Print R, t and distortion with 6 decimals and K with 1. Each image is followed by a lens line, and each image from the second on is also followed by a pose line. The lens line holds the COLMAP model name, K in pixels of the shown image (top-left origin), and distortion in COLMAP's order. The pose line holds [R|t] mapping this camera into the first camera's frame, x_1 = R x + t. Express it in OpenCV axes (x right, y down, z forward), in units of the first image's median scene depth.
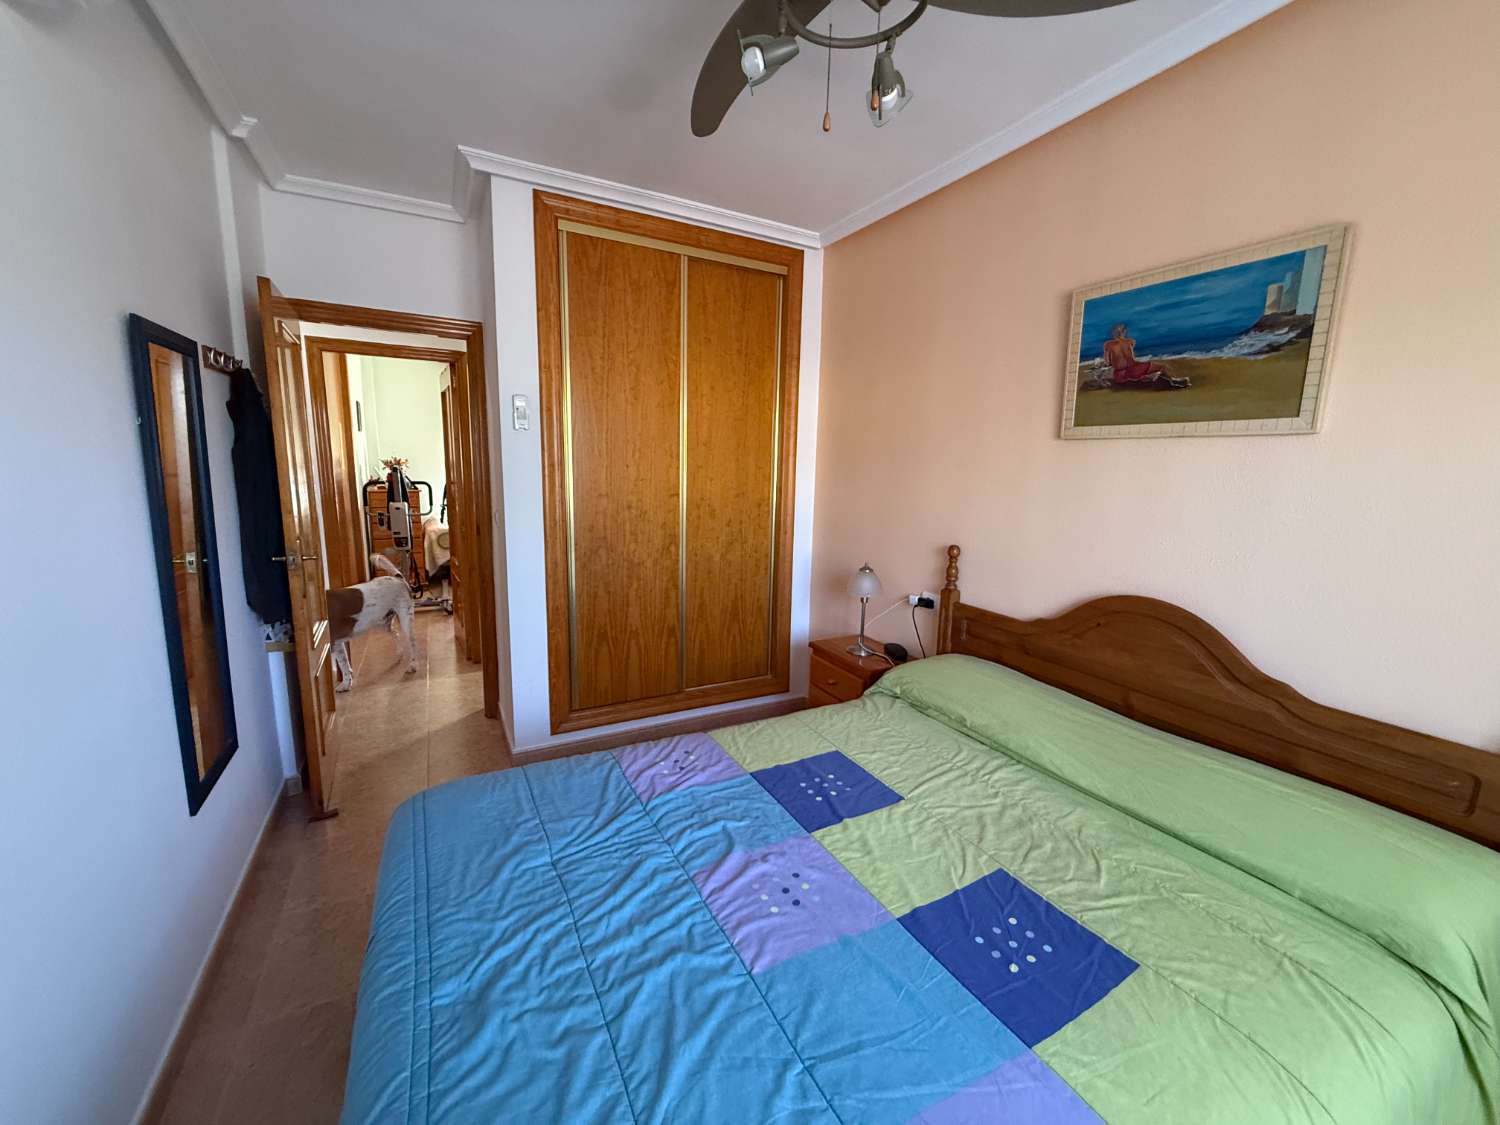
lens RADIAL K [[594.3, 0, 746.1], [0, 594.3, 564.5], [0, 0, 1]] dist [0.000439, 0.000026]
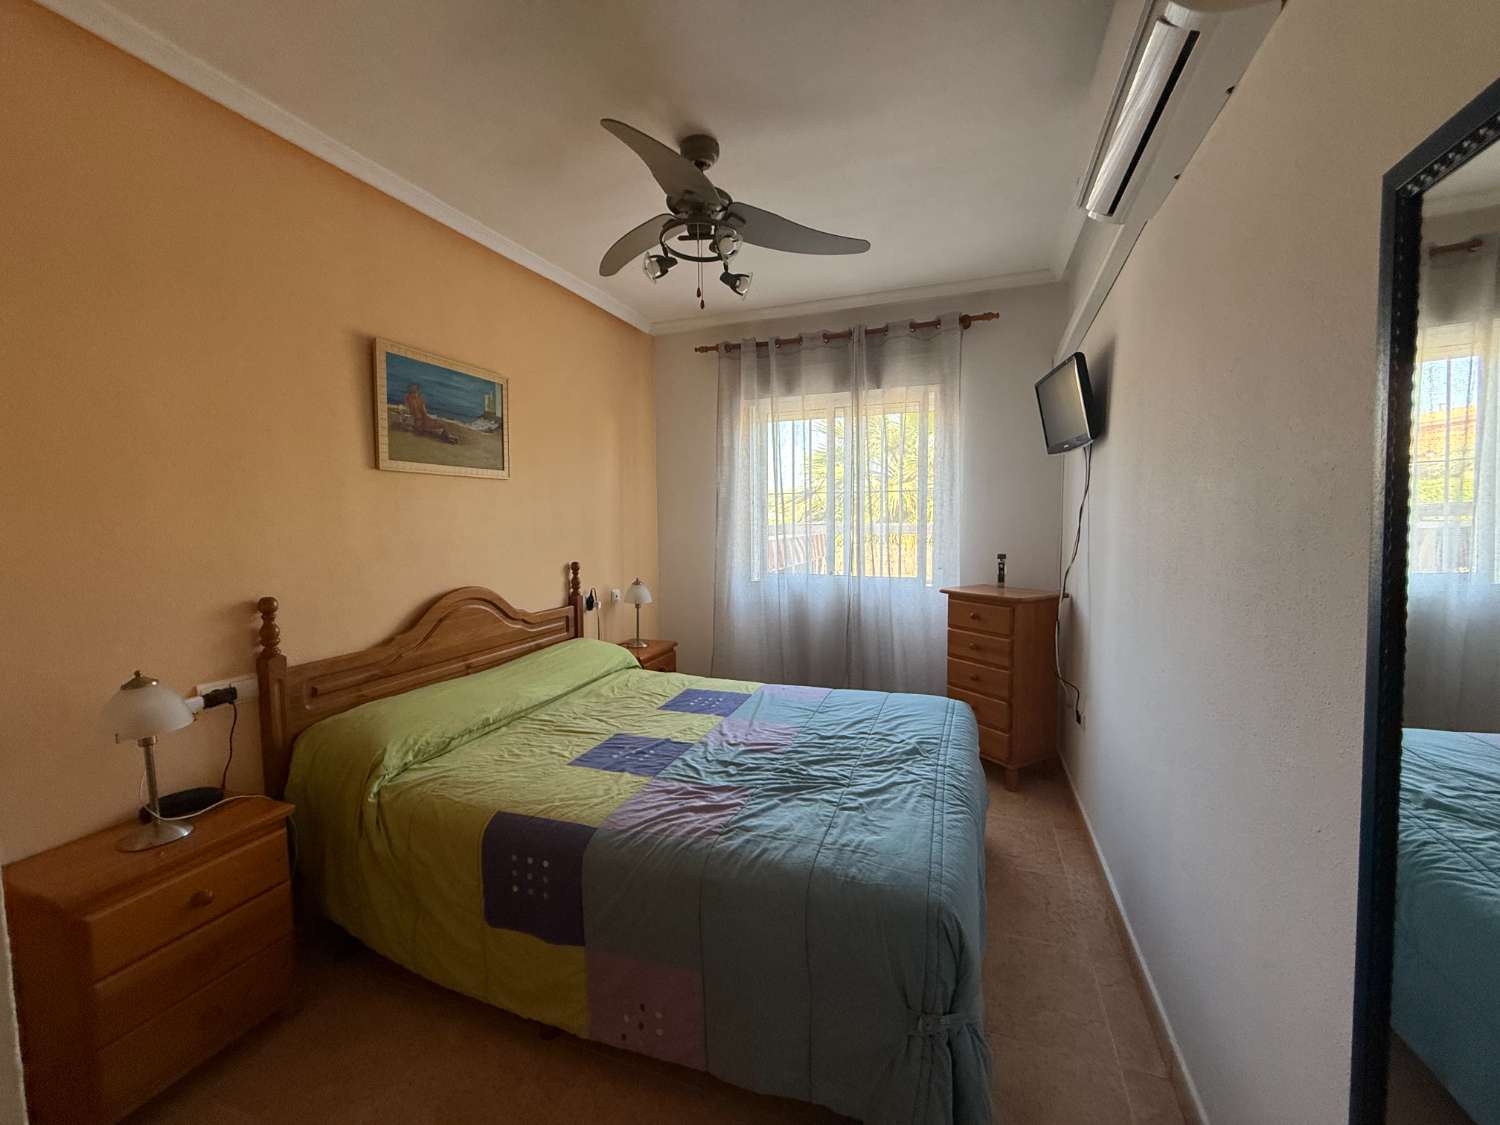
lens RADIAL K [[594.3, 0, 746.8], [0, 594.3, 566.5], [0, 0, 1]] dist [0.000439, 0.000026]
pose [[-0.666199, -0.076461, 0.741844, -0.901541], [0.123494, 0.969687, 0.210846, -0.228238], [-0.735478, 0.232079, -0.636563, 1.524313]]
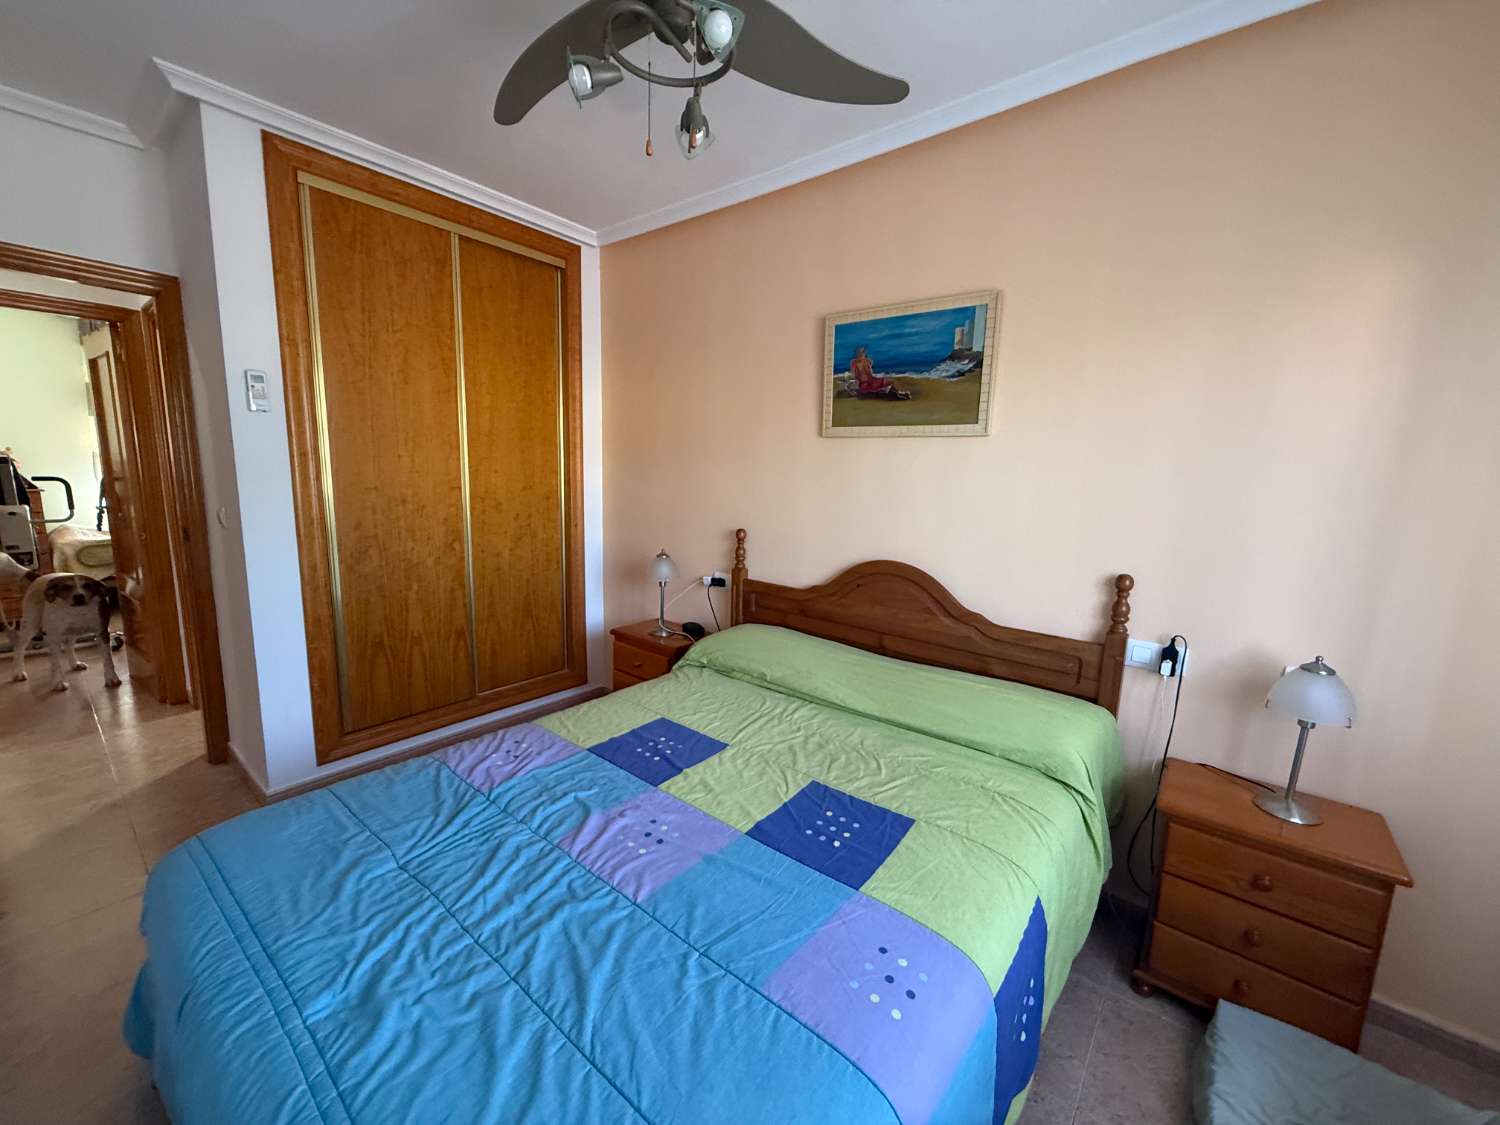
lens RADIAL K [[594.3, 0, 745.1], [0, 594.3, 565.2], [0, 0, 1]] dist [0.000439, 0.000026]
pose [[0.921077, -0.058621, 0.384942, -0.125088], [0.057005, 0.998252, 0.015620, 0.029321], [-0.385185, 0.007557, 0.922809, -0.075797]]
